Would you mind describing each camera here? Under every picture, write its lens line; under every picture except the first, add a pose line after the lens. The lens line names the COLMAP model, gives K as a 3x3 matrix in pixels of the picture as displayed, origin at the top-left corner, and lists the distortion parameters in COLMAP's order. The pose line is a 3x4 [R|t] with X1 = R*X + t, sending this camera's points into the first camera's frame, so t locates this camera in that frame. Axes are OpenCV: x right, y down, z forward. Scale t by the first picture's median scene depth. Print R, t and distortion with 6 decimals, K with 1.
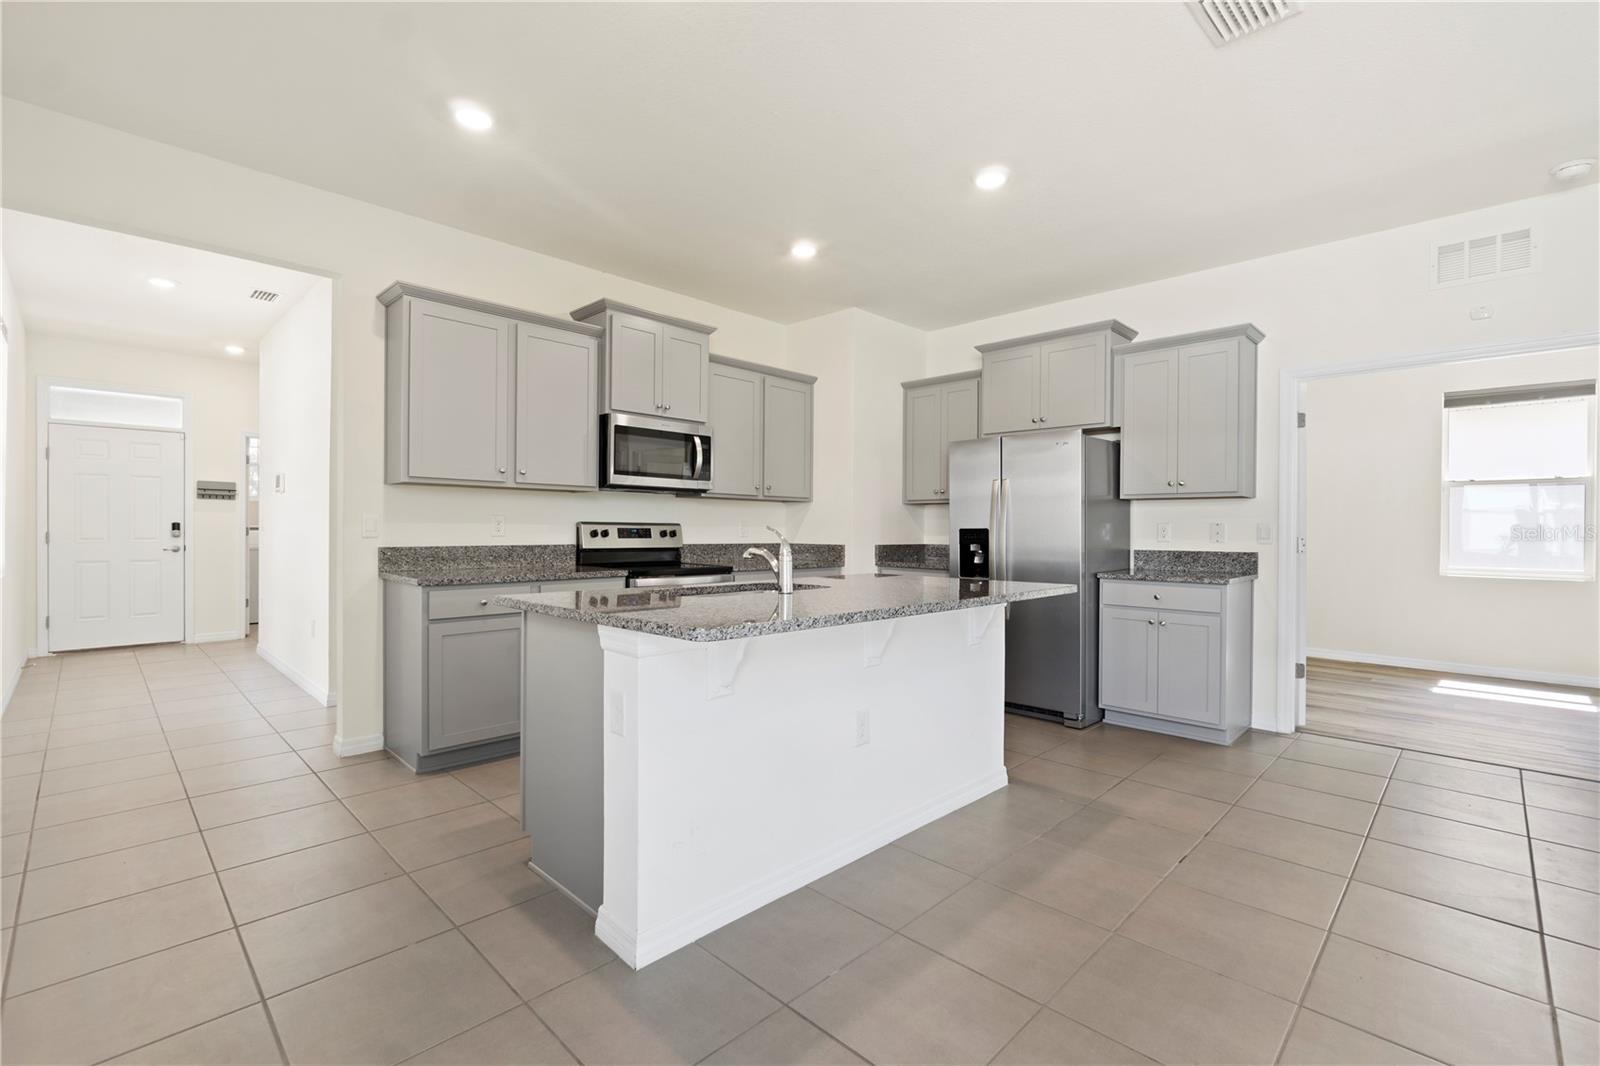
lens RADIAL K [[701.0, 0, 800.6], [0, 701.0, 536.0], [0, 0, 1]] dist [-0.002876, -0.001254]
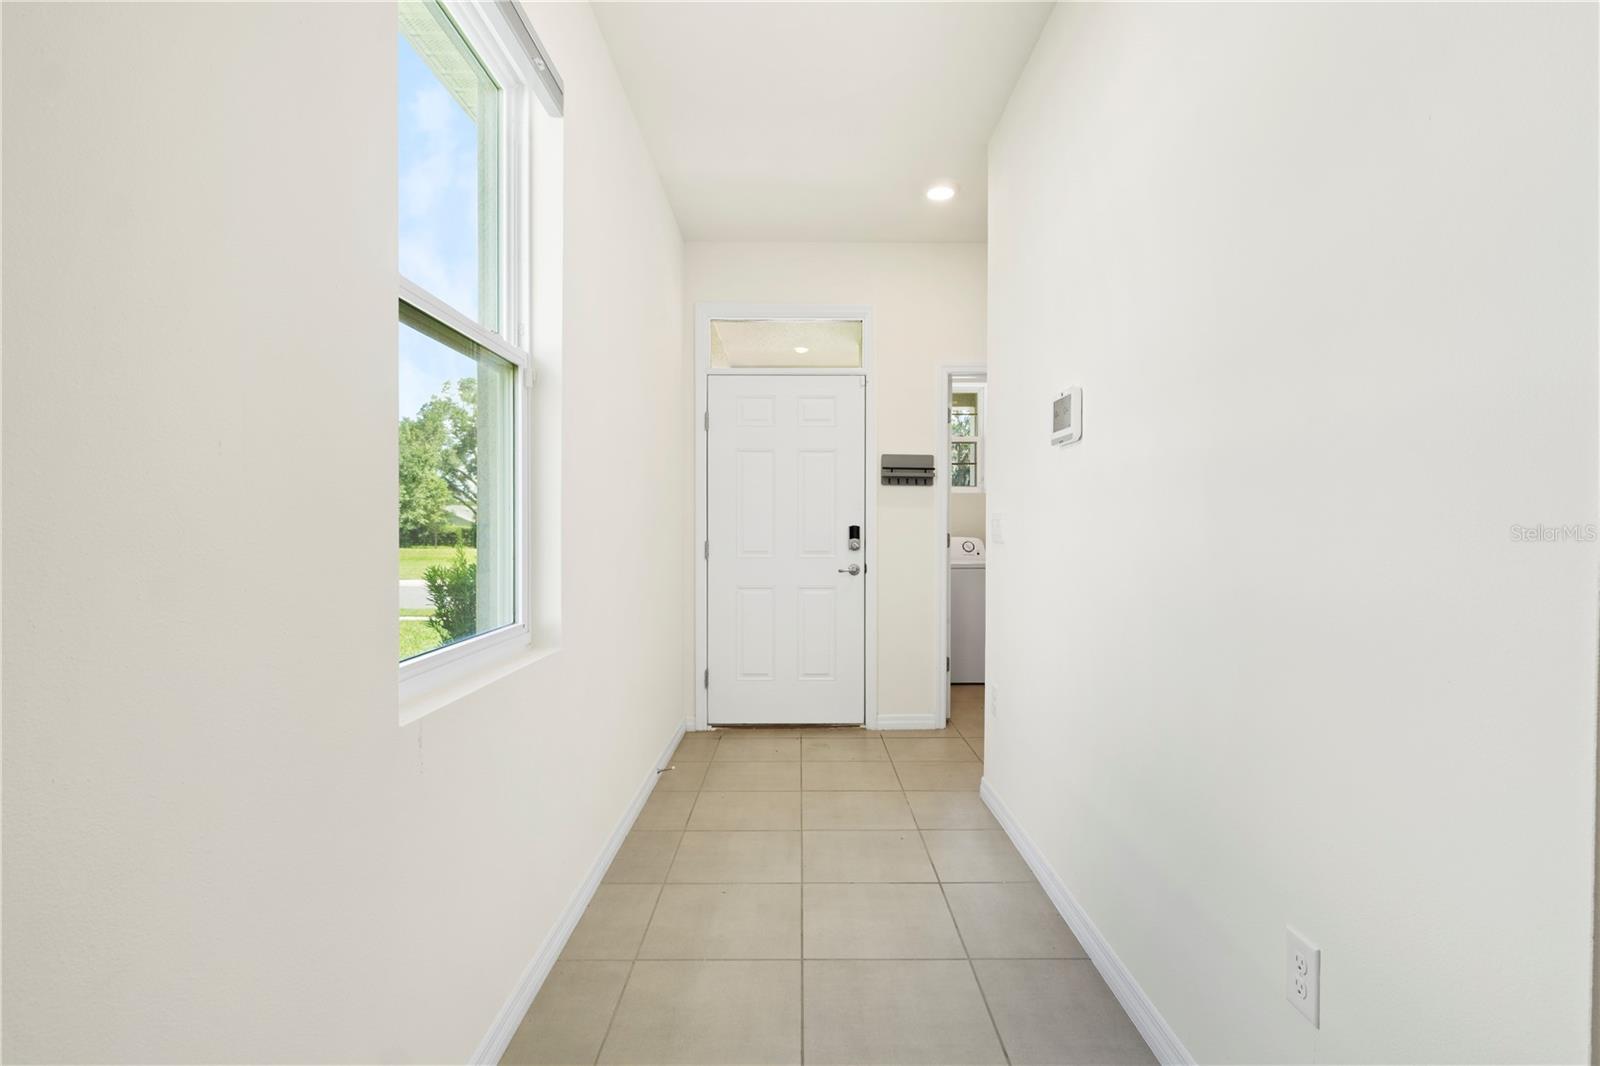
lens RADIAL K [[788.4, 0, 806.6], [0, 788.4, 536.9], [0, 0, 1]] dist [-0.001309, -0.000160]
pose [[0.708001, 0.002910, -0.706205, -0.642168], [-0.003706, 0.999993, 0.000405, -0.014023], [0.706201, 0.002330, 0.708007, 0.709838]]
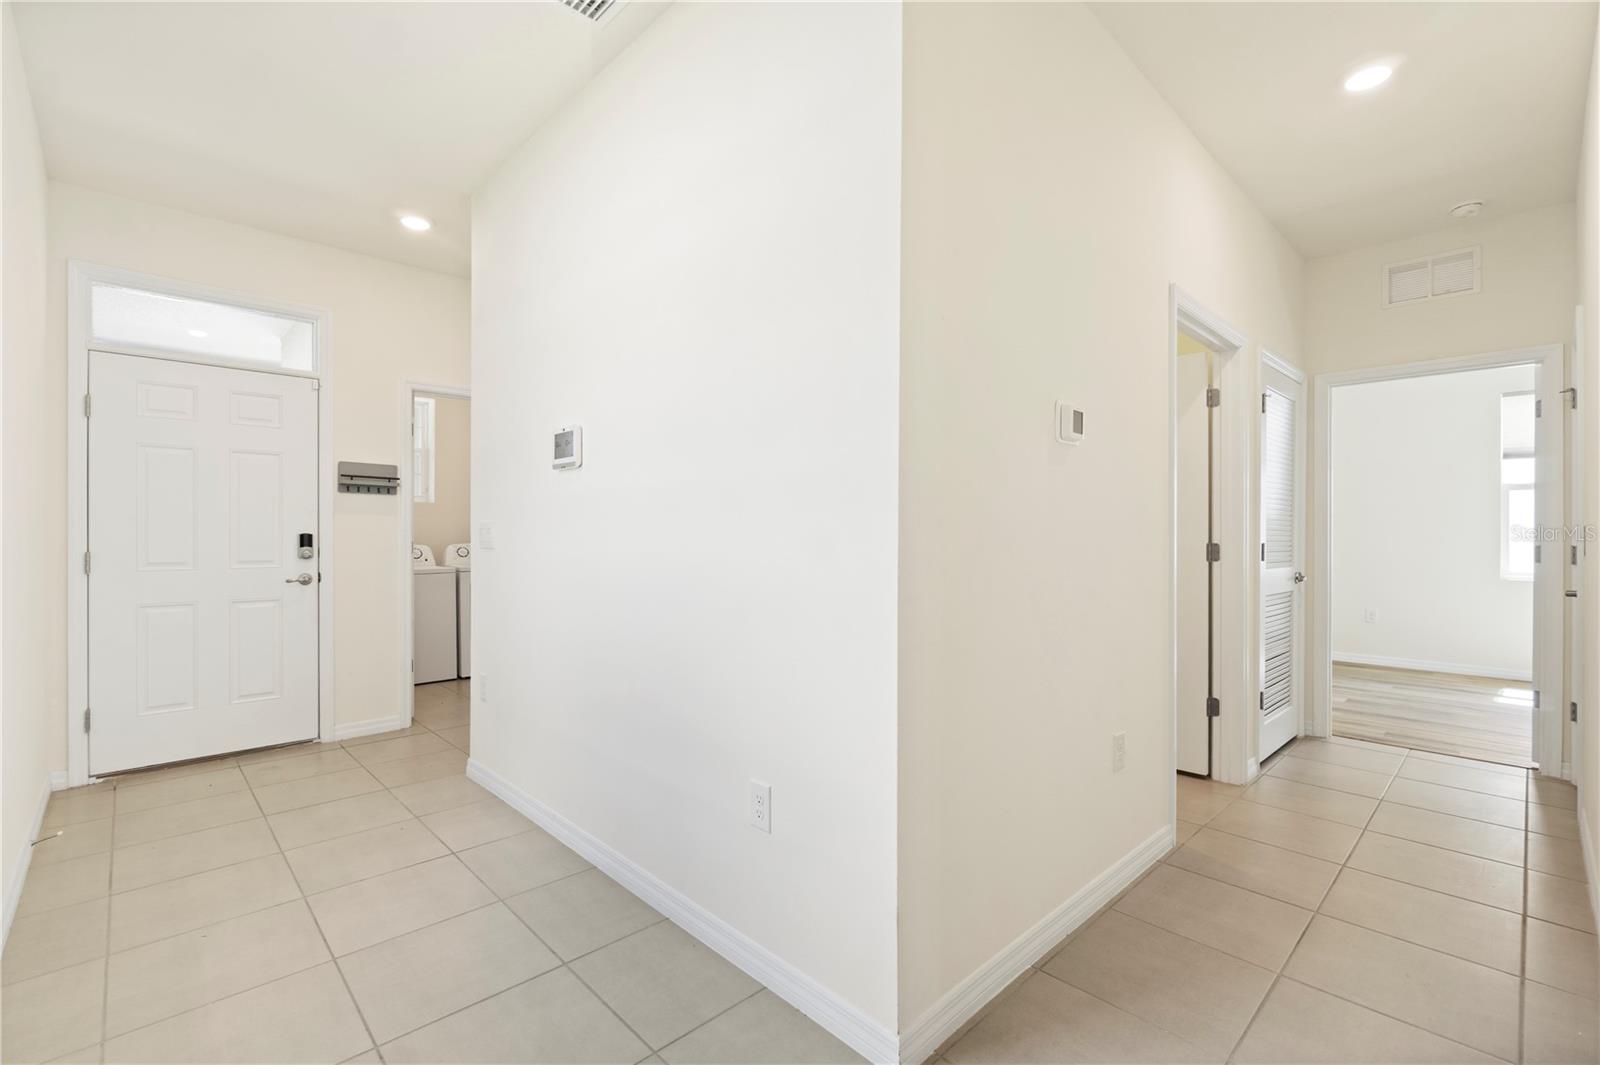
lens RADIAL K [[701.0, 0, 803.8], [0, 701.0, 537.5], [0, 0, 1]] dist [-0.002876, -0.001254]
pose [[0.999741, -0.006229, -0.021879, -0.677946], [0.006086, 0.999960, -0.006595, -0.013856], [0.021919, 0.006461, 0.999739, 0.623412]]
